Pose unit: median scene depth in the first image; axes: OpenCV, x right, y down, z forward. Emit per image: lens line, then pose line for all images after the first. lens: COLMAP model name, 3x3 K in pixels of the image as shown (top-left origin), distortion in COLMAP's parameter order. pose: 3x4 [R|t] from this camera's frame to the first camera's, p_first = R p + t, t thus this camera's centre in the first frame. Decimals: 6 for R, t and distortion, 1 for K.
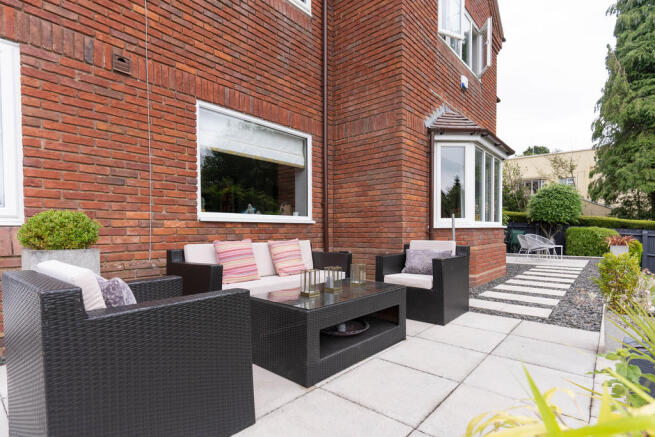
lens RADIAL K [[334.2, 0, 333.2], [0, 334.2, 242.6], [0, 0, 1]] dist [-0.000935, 0.000378]
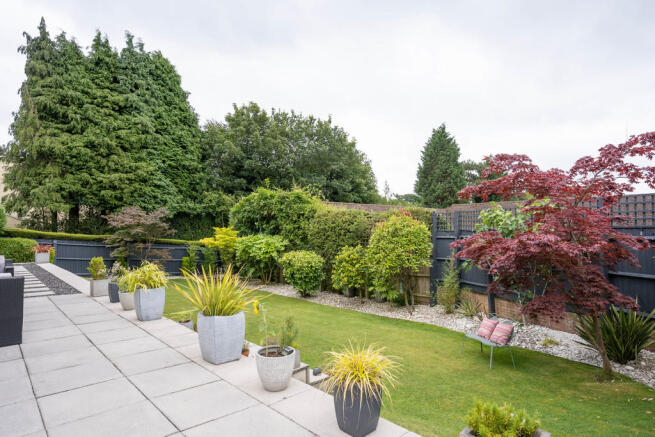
lens RADIAL K [[378.0, 0, 327.3], [0, 378.0, 216.9], [0, 0, 1]] dist [0.002468, 0.005921]
pose [[0.132220, 0.046772, 0.990116, -0.422786], [0.034775, 0.998052, -0.051791, -0.013761], [-0.990610, 0.041279, 0.130336, -0.272714]]
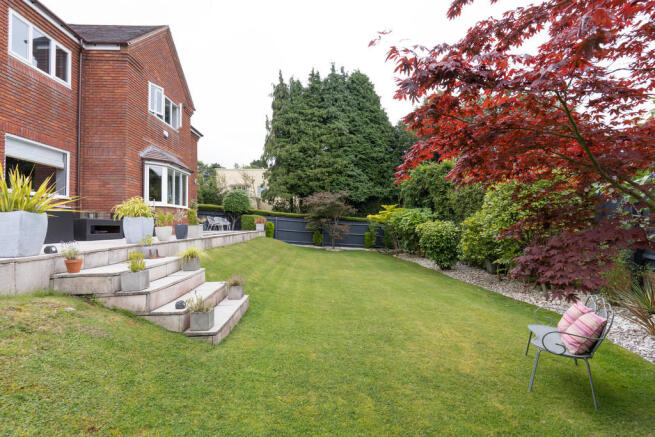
lens RADIAL K [[313.9, 0, 324.8], [0, 313.9, 218.1], [0, 0, 1]] dist [-0.006177, 0.000087]
pose [[0.746661, 0.019274, 0.664925, -0.069440], [0.023458, 0.998195, -0.055277, 0.076996], [-0.664791, 0.056871, 0.744862, -0.540491]]
